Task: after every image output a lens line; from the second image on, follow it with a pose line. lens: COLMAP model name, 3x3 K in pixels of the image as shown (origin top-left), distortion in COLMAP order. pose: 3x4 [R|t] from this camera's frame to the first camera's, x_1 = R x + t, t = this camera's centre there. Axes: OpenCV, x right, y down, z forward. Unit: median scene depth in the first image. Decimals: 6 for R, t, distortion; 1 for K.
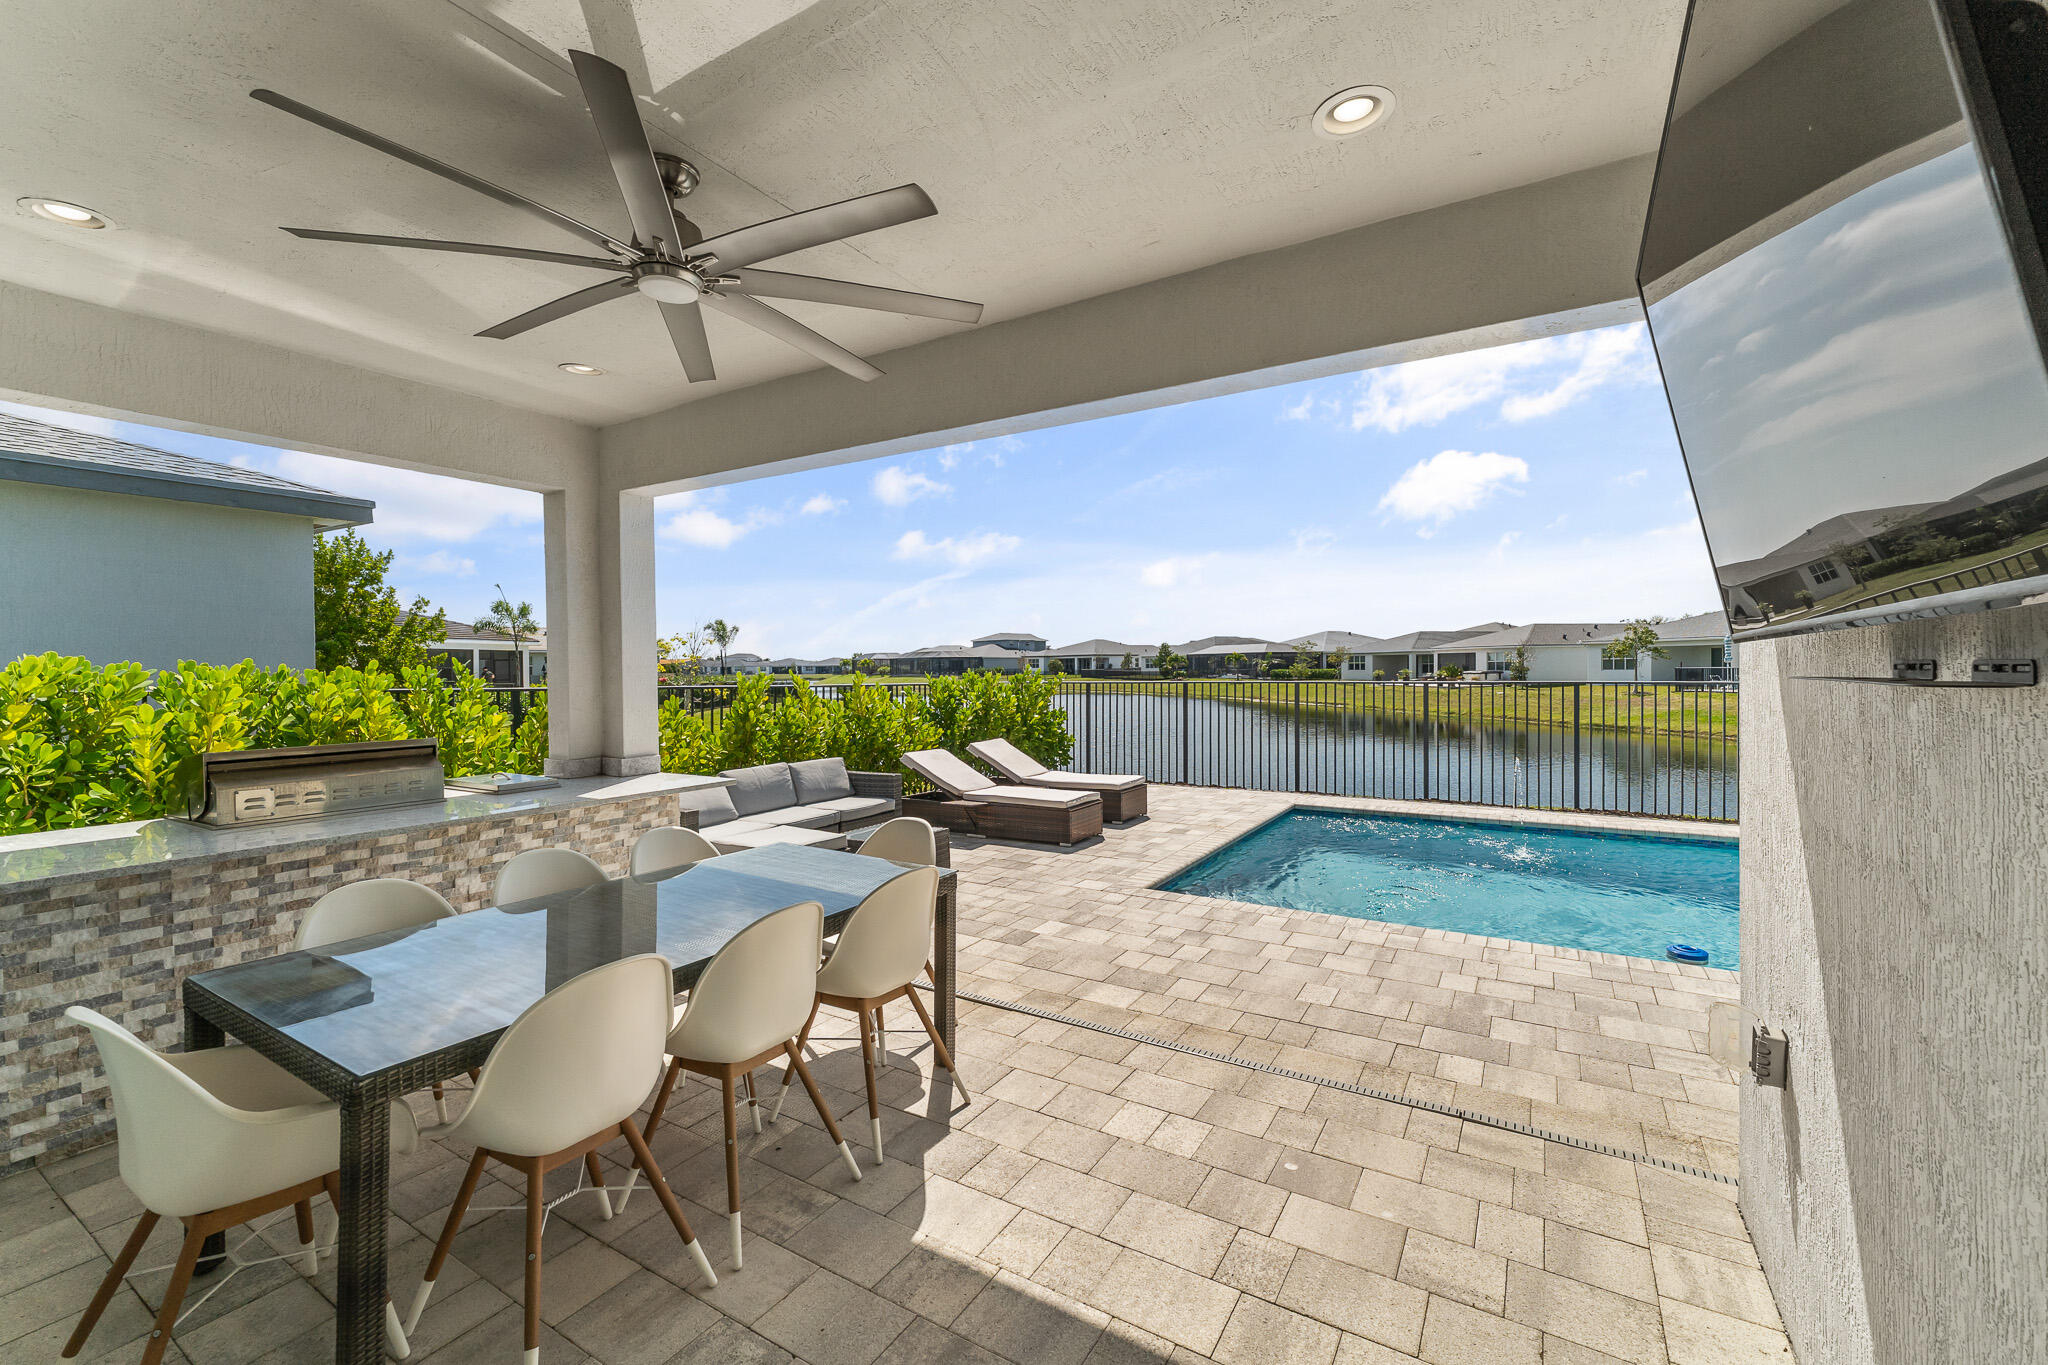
lens RADIAL K [[834.6, 0, 1023.7], [0, 834.6, 653.3], [0, 0, 1]] dist [0.002477, -0.000113]
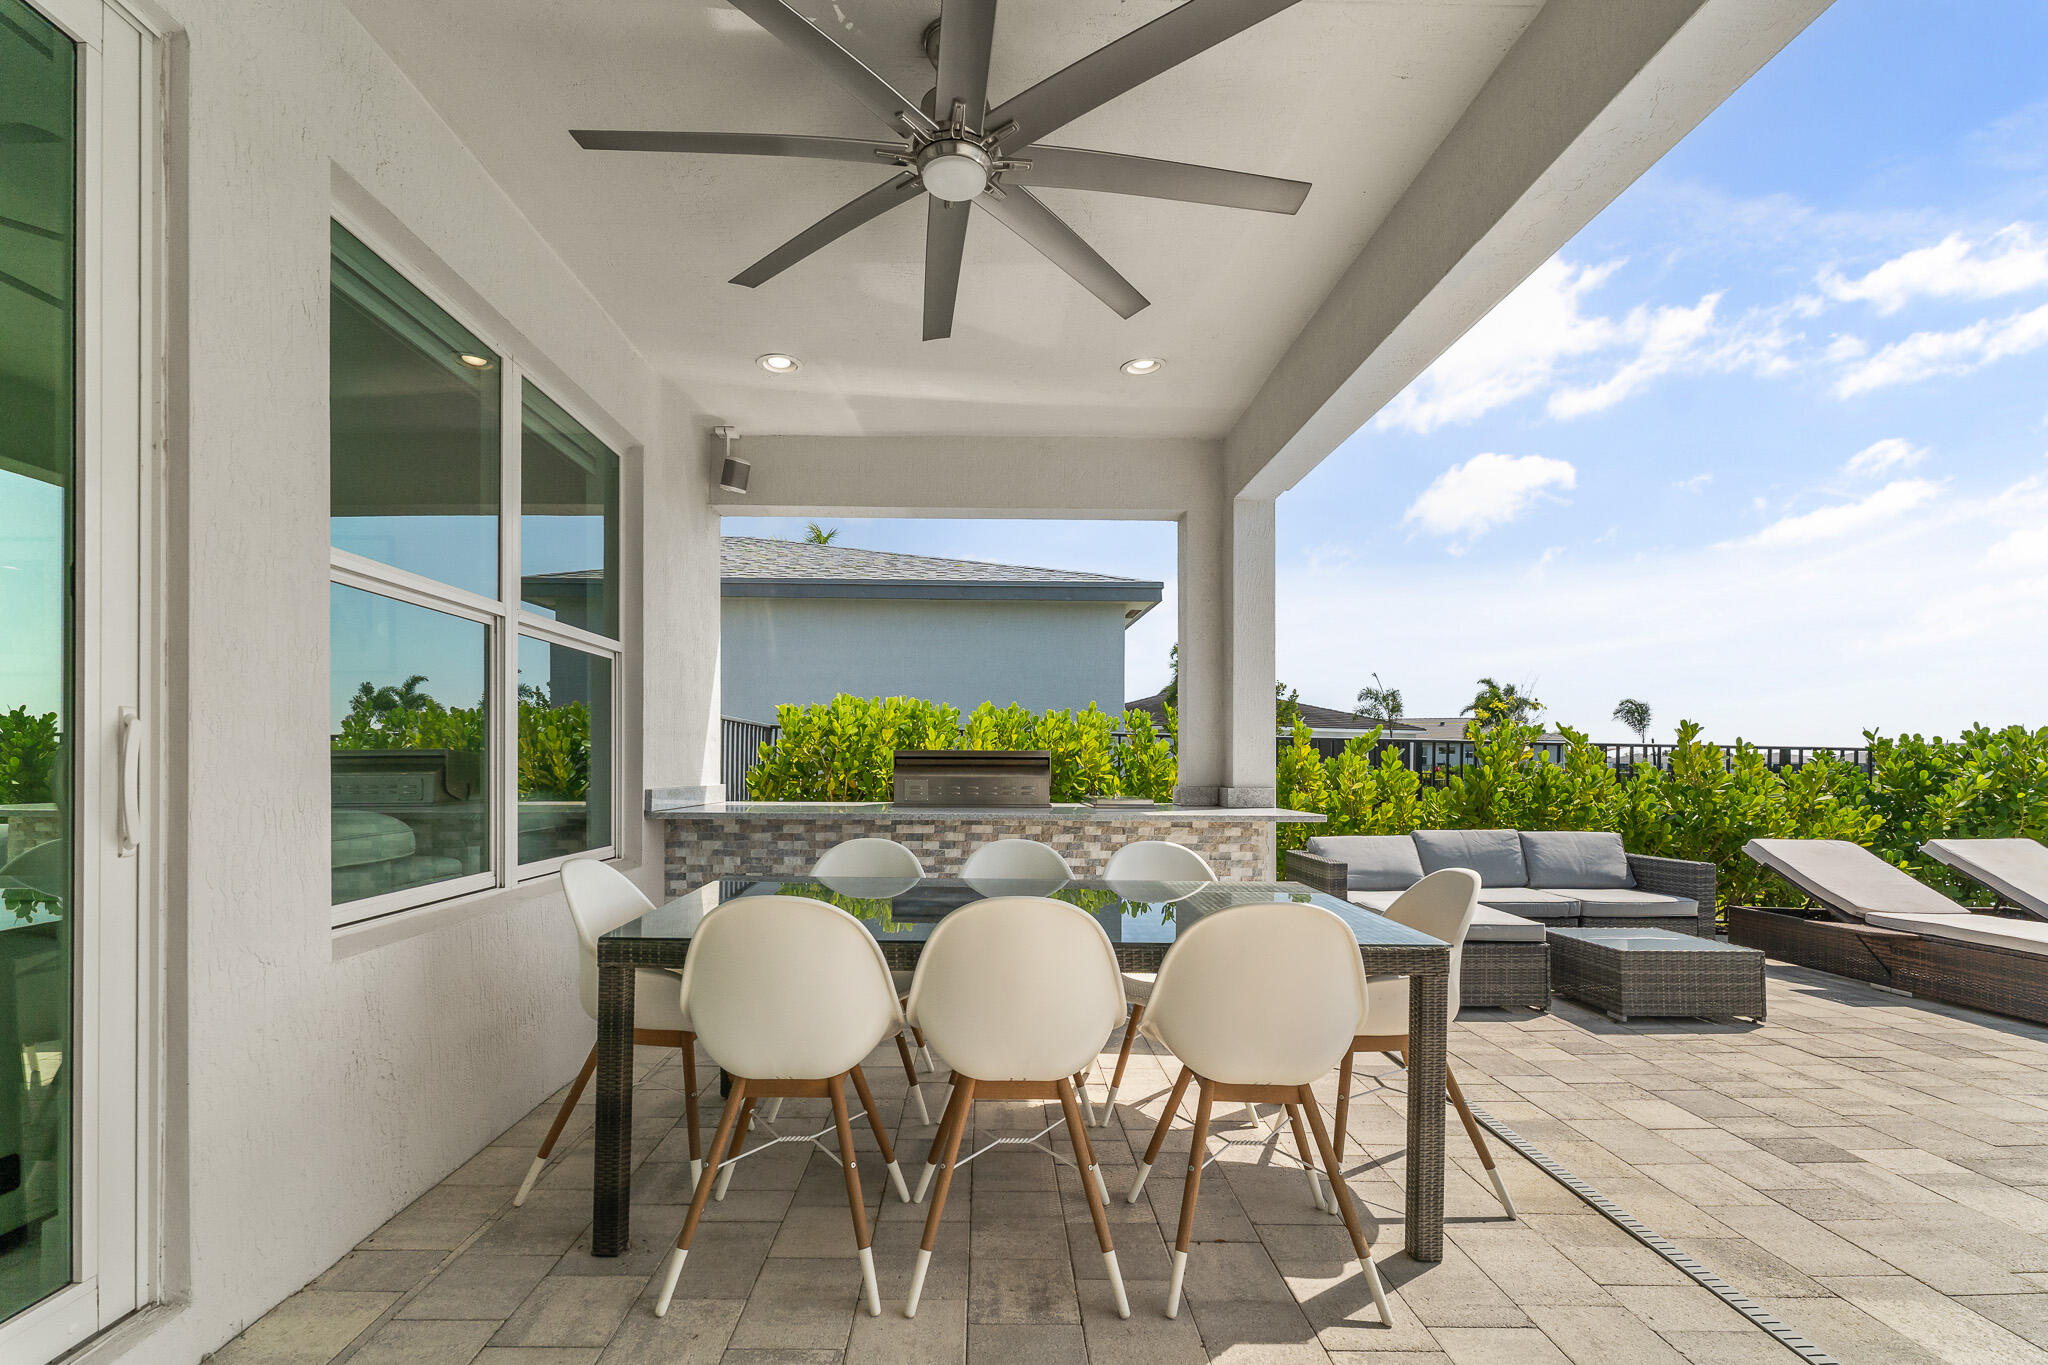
lens RADIAL K [[861.0, 0, 1029.5], [0, 861.0, 763.6], [0, 0, 1]] dist [0.003508, 0.000367]
pose [[0.540374, 0.003204, -0.841419, 0.271281], [0.006438, 0.999948, 0.007942, 0.124118], [0.841401, -0.009708, 0.540325, 0.416321]]
